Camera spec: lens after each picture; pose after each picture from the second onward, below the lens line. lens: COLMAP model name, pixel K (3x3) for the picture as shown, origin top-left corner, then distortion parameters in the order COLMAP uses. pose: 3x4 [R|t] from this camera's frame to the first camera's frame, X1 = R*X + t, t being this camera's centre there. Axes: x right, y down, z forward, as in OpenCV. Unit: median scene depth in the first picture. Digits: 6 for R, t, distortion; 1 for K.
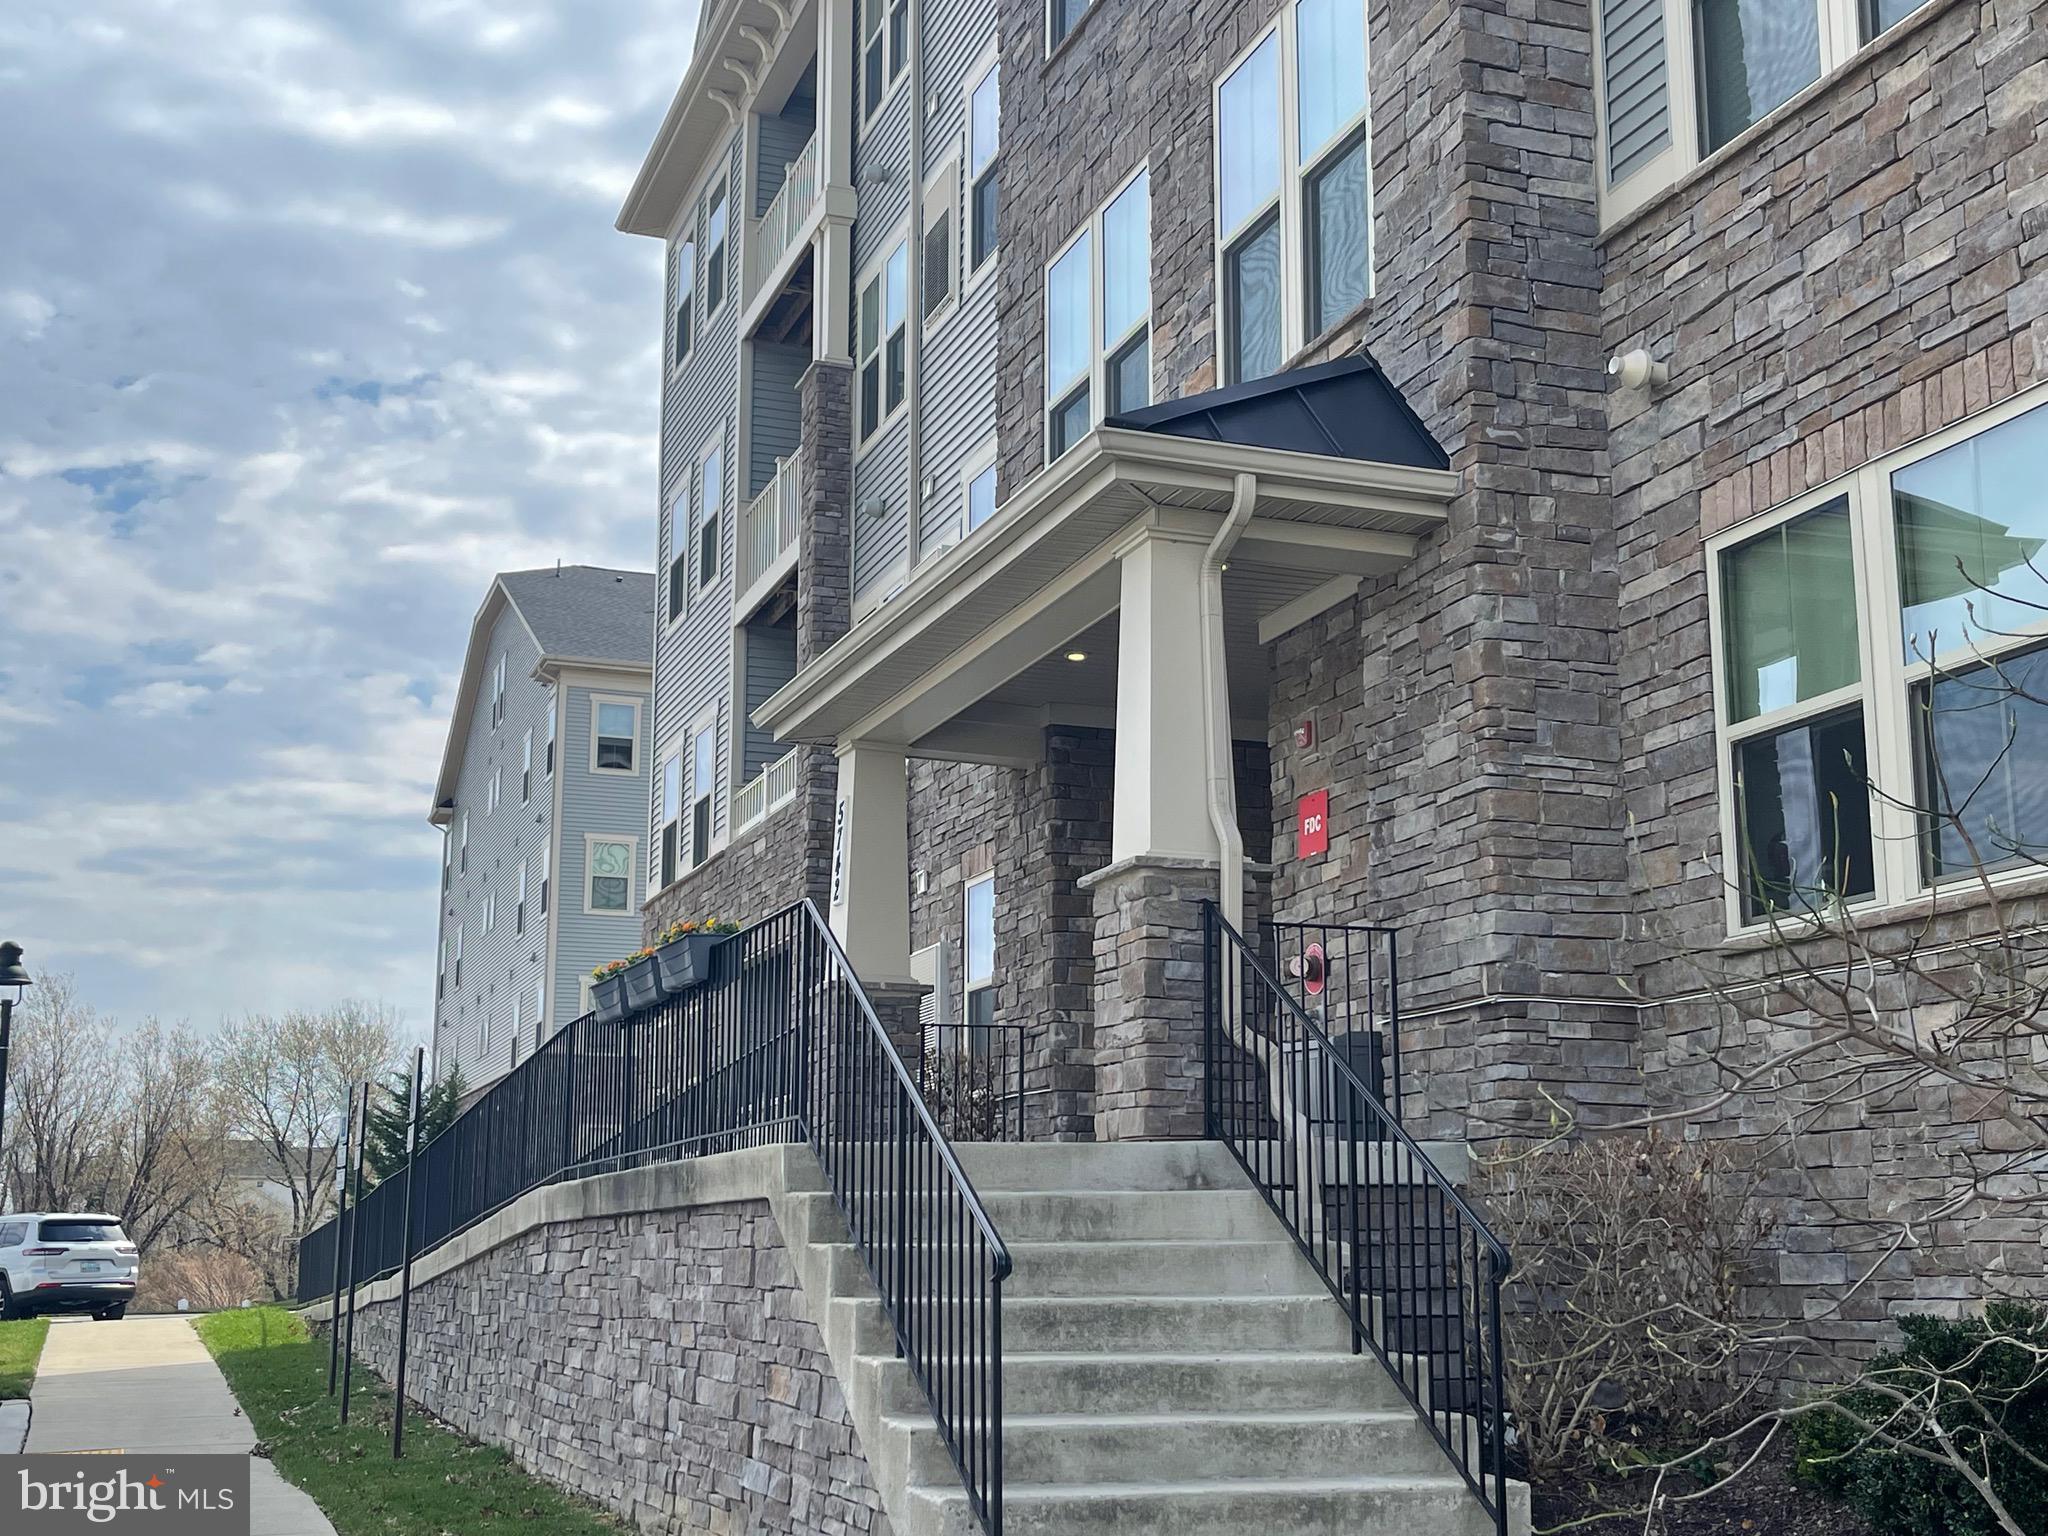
lens RADIAL K [[2447.3, 0, 1024.0], [0, 2447.3, 768.0], [0, 0, 1]] dist [0.163750, -0.408781]
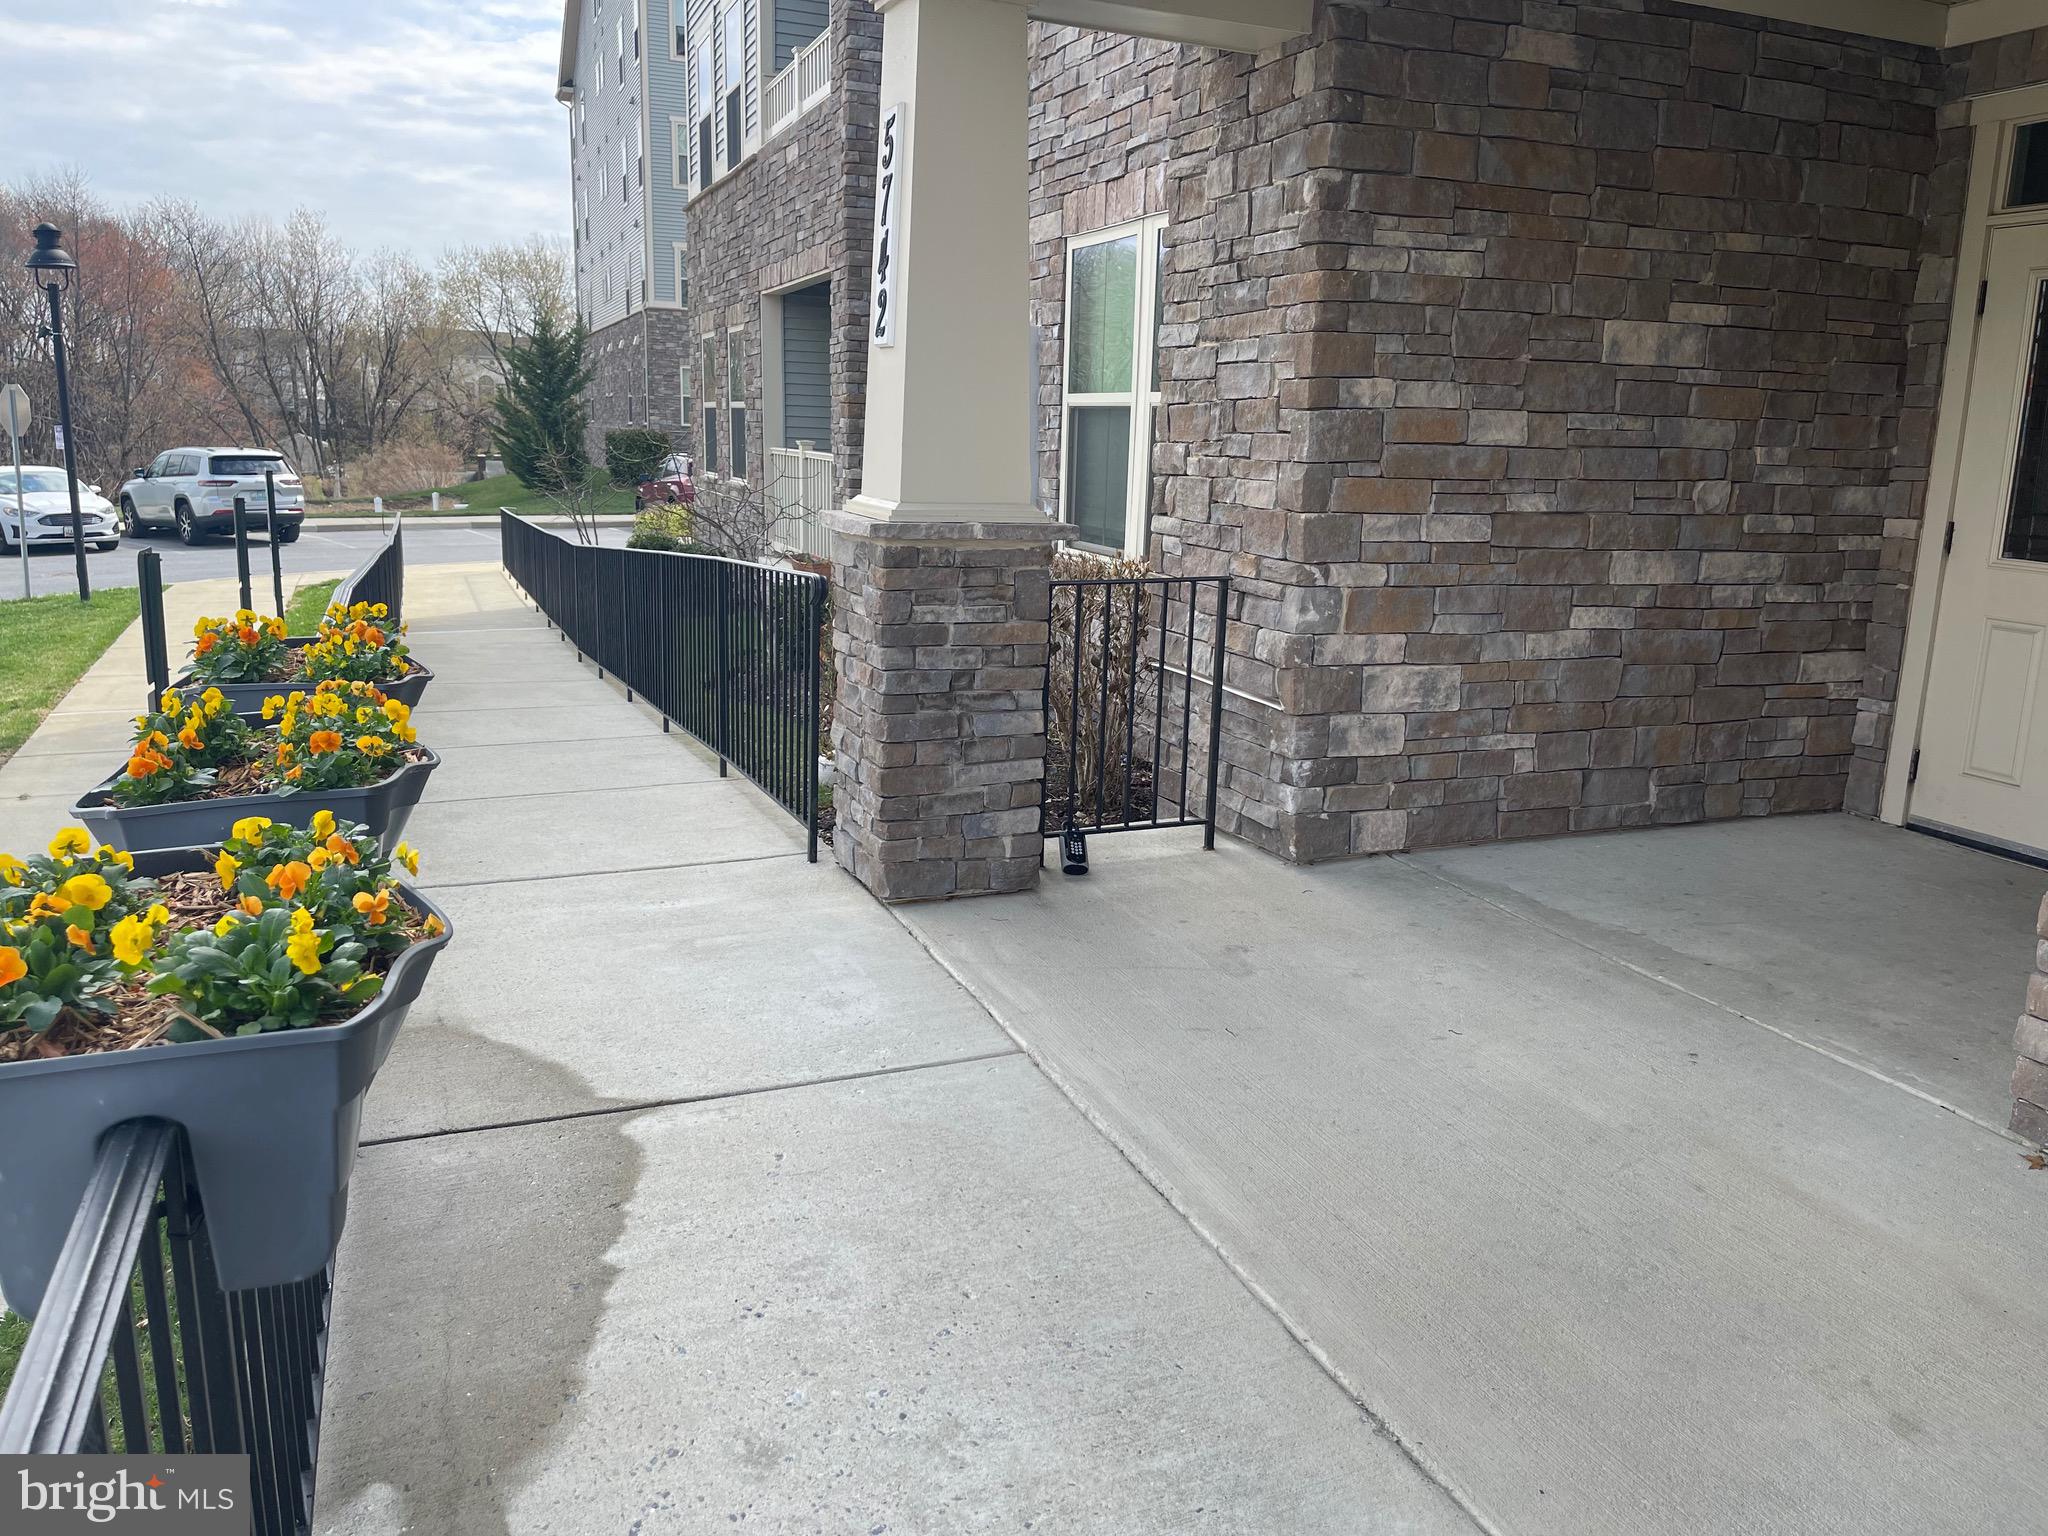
lens RADIAL K [[1541.9, 0, 1024.0], [0, 1541.9, 768.0], [0, 0, 1]] dist [-0.003712, 0.069993]
pose [[0.999452, 0.025718, 0.020834, -0.052310], [-0.032005, 0.911357, 0.410371, 0.005486], [-0.008433, -0.410813, 0.911681, 0.684175]]
